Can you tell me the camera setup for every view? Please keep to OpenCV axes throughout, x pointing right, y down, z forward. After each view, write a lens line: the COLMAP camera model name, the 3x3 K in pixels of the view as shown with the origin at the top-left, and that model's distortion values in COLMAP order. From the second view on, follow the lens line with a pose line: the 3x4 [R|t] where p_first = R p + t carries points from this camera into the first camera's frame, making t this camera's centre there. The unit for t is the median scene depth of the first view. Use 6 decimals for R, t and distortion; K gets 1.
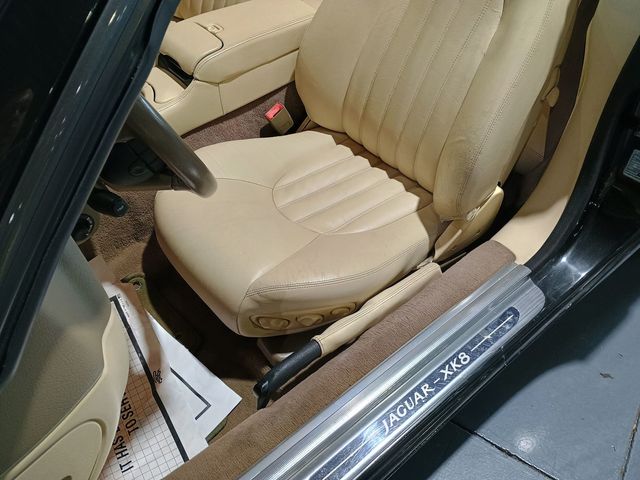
lens RADIAL K [[538.7, 0, 320.0], [0, 538.7, 240.0], [0, 0, 1]] dist [0.029815, 0.000657]
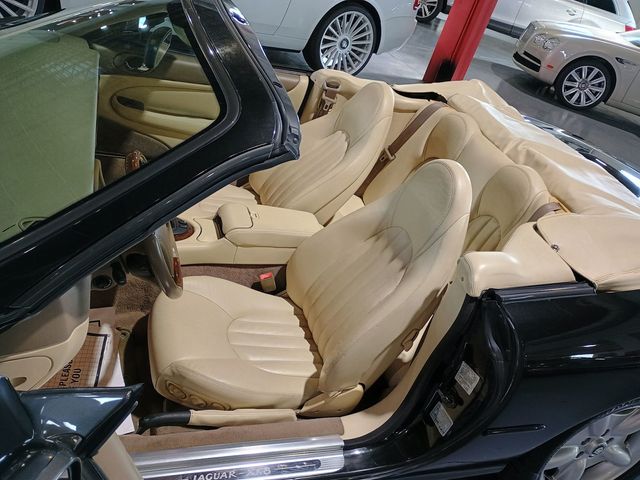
lens RADIAL K [[538.7, 0, 320.0], [0, 538.7, 240.0], [0, 0, 1]] dist [0.029815, 0.000657]
pose [[0.886220, 0.422573, -0.189857, 0.342729], [-0.460588, 0.847700, -0.263181, 0.002161], [0.049729, 0.320682, 0.945880, -0.525403]]
